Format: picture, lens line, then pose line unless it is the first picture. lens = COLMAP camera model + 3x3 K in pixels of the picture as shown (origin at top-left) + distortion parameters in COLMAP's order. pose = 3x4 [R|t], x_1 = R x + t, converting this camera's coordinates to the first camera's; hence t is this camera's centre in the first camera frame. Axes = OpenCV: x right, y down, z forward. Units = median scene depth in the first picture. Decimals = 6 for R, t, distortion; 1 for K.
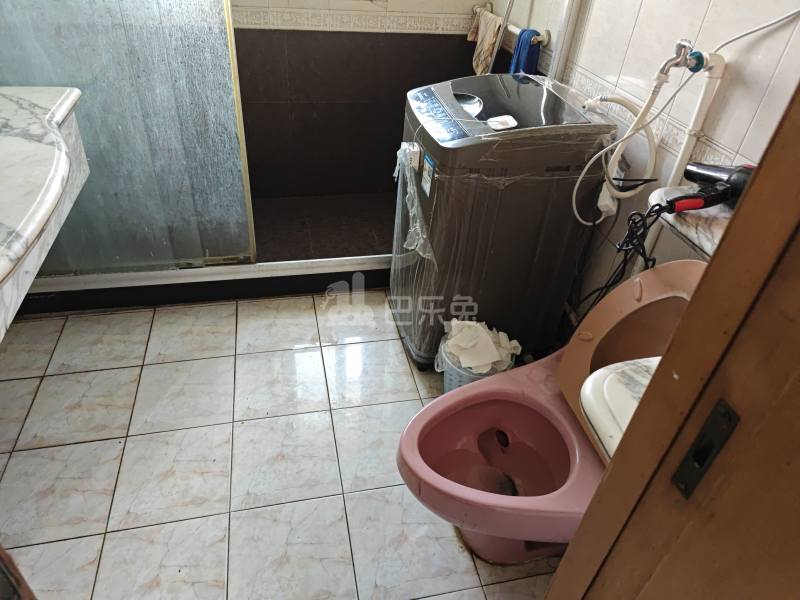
lens RADIAL K [[534.0, 0, 391.7], [0, 534.0, 275.8], [0, 0, 1]] dist [0.024729, -0.003326]
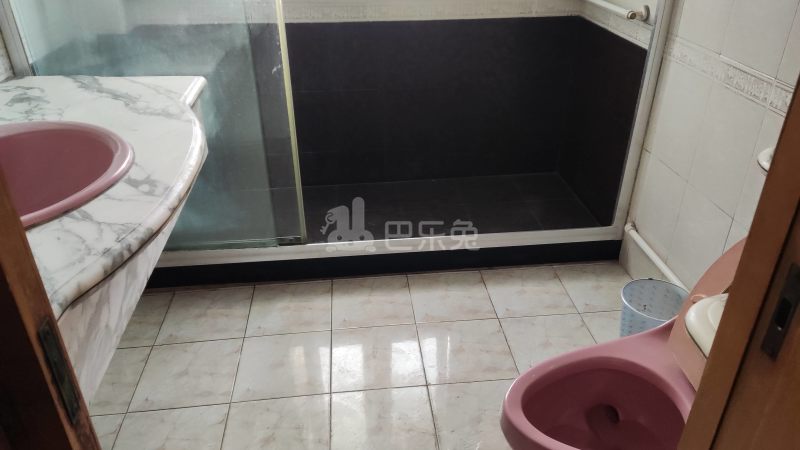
lens RADIAL K [[593.9, 0, 400.0], [0, 593.9, 225.0], [0, 0, 1]] dist [0.136106, -0.170735]
pose [[0.992300, -0.004730, -0.123768, -0.028061], [-0.009631, 0.993298, -0.115180, 0.094410], [0.123483, 0.115485, 0.985604, -0.140068]]
